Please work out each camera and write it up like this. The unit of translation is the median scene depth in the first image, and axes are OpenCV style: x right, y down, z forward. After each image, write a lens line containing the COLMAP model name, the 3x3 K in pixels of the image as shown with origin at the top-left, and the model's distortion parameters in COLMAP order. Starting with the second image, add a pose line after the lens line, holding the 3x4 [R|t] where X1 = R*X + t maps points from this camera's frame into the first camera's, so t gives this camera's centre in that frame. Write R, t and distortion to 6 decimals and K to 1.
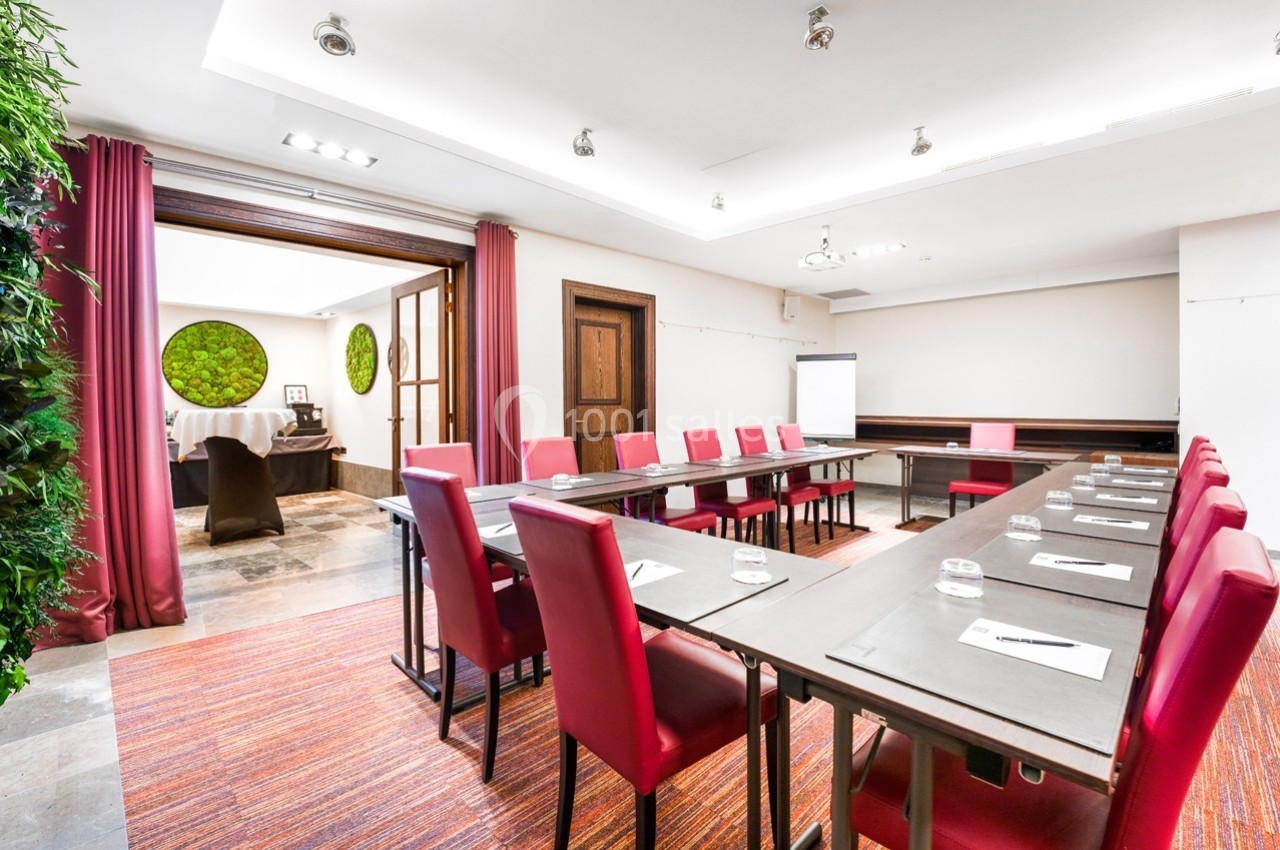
lens RADIAL K [[549.4, 0, 636.0], [0, 549.4, 417.9], [0, 0, 1]] dist [-0.001226, -0.000030]
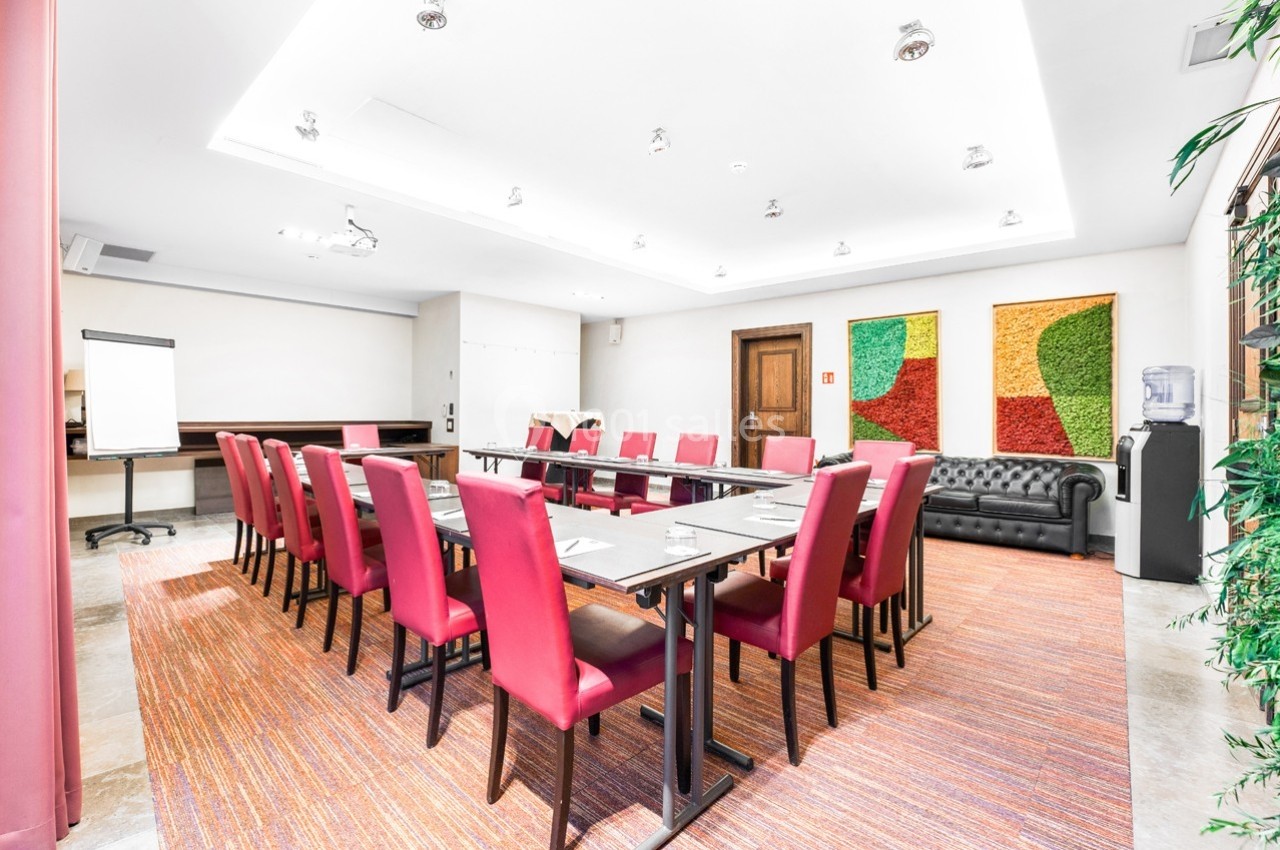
lens RADIAL K [[549.4, 0, 635.8], [0, 549.4, 417.4], [0, 0, 1]] dist [-0.001226, -0.000030]
pose [[-0.046044, -0.006262, 0.998920, -0.476815], [0.023201, 0.999704, 0.007337, -0.001407], [-0.998670, 0.023514, -0.045885, 0.495016]]
